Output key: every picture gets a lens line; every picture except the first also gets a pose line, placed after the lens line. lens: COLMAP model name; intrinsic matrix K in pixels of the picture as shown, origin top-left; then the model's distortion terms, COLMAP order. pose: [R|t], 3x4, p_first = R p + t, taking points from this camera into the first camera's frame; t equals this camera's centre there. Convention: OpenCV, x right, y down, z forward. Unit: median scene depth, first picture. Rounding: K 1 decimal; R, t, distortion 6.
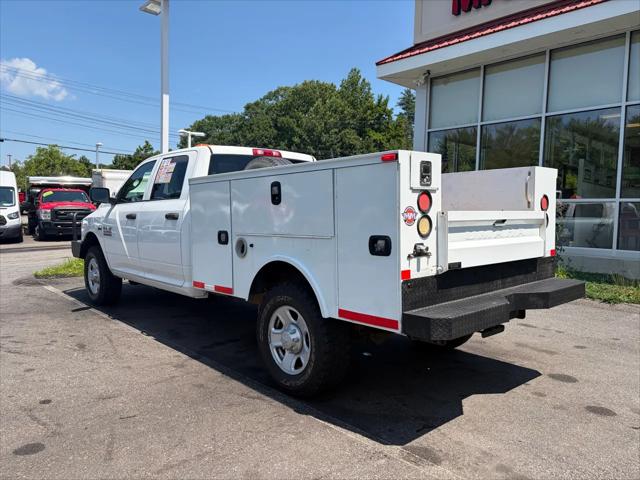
lens RADIAL K [[481.8, 0, 318.7], [0, 481.8, 244.8], [0, 0, 1]] dist [0.047249, -0.043325]
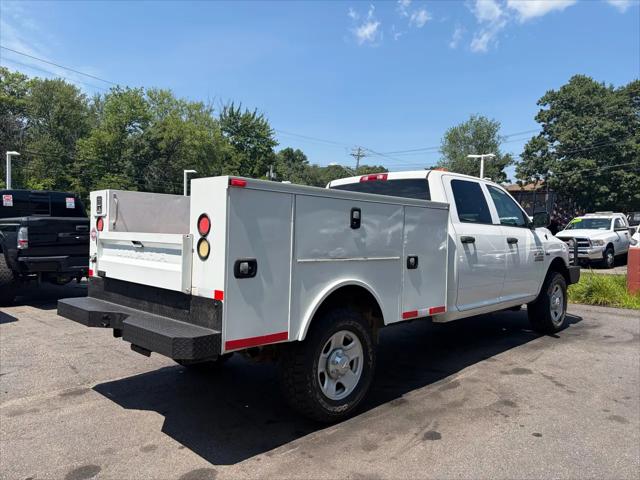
lens RADIAL K [[481.8, 0, 318.9], [0, 481.8, 238.6], [0, 0, 1]] dist [0.047249, -0.043325]
pose [[0.059470, 0.020187, -0.998026, 1.260756], [-0.087871, 0.996020, 0.014911, -0.094133], [0.994355, 0.086811, 0.061007, 1.161419]]
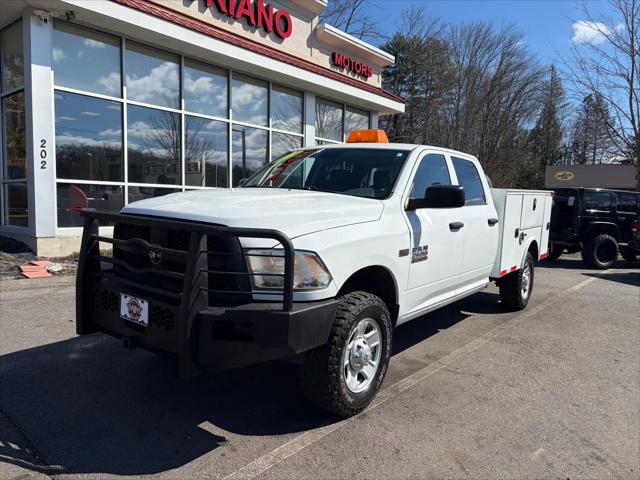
lens RADIAL K [[481.8, 0, 314.7], [0, 481.8, 240.2], [0, 0, 1]] dist [0.047249, -0.043325]
pose [[-0.191375, -0.103866, 0.976006, -1.641448], [0.031647, 0.993215, 0.111903, -0.192101], [-0.981007, 0.052303, -0.186789, 2.031508]]
